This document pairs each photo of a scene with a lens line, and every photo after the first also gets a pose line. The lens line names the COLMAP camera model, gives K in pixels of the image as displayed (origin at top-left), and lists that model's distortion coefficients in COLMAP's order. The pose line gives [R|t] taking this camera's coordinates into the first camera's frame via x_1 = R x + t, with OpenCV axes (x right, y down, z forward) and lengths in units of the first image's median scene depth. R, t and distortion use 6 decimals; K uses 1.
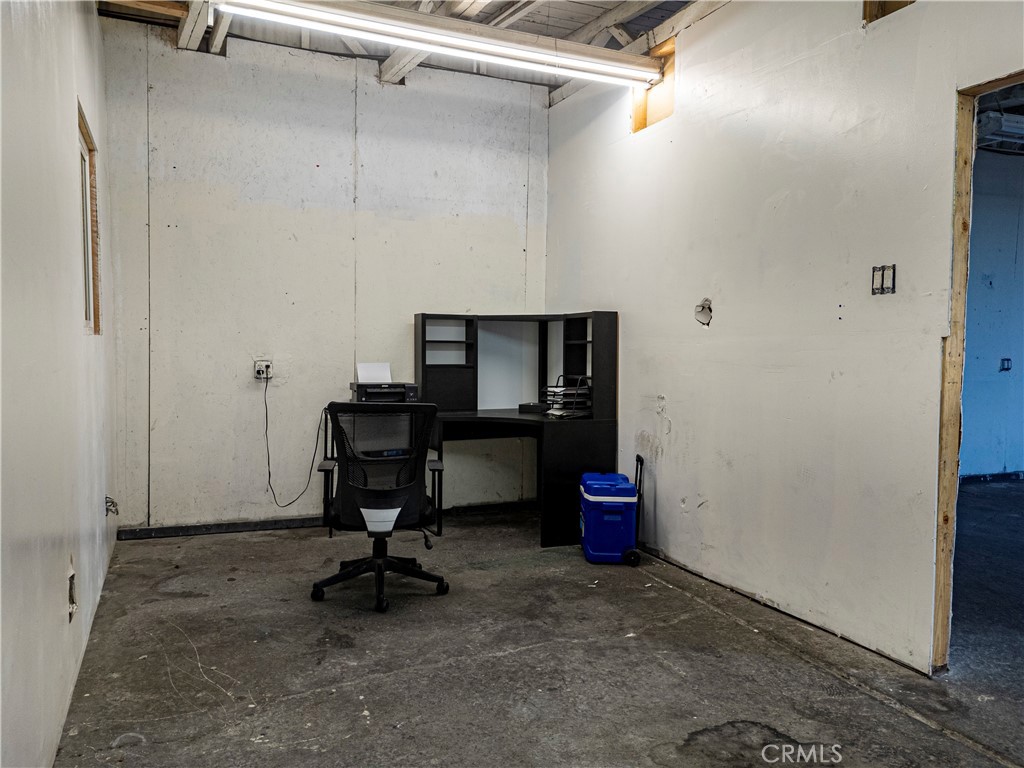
lens RADIAL K [[749.7, 0, 513.7], [0, 749.7, 384.0], [0, 0, 1]] dist [0.074155, -0.075499]
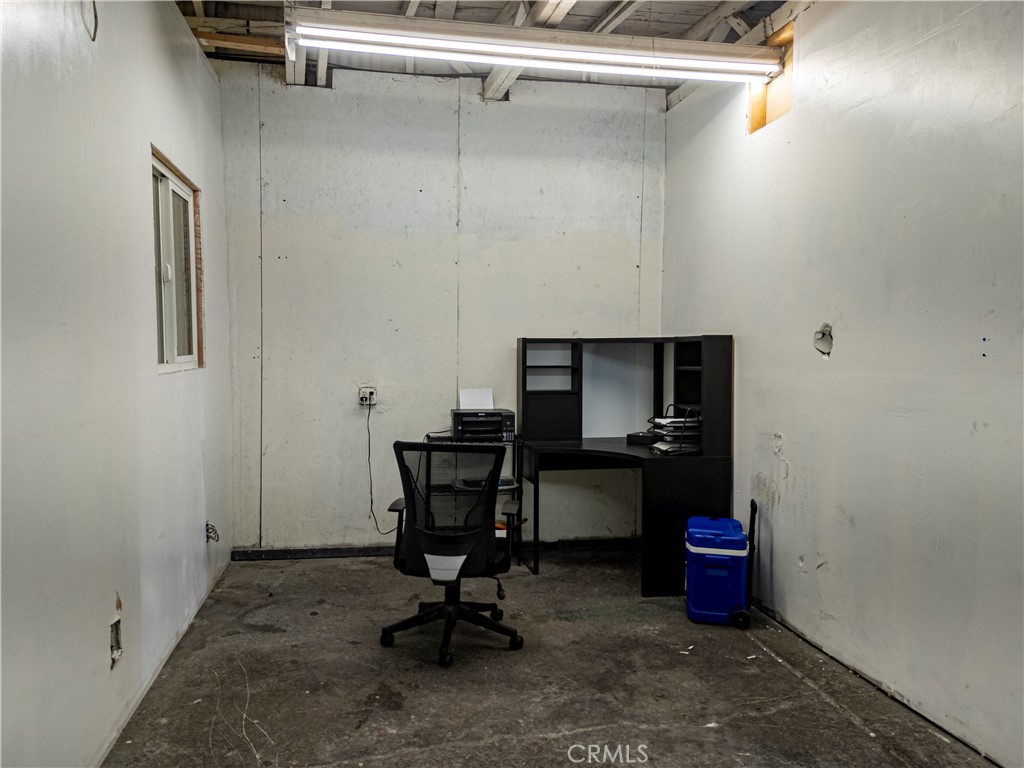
lens RADIAL K [[749.7, 0, 513.7], [0, 749.7, 384.0], [0, 0, 1]] dist [0.074155, -0.075499]
pose [[0.974354, 0.003833, -0.224986, 0.095397], [-0.004860, 0.999980, -0.004010, -0.037081], [0.224966, 0.005000, 0.974354, 0.080584]]
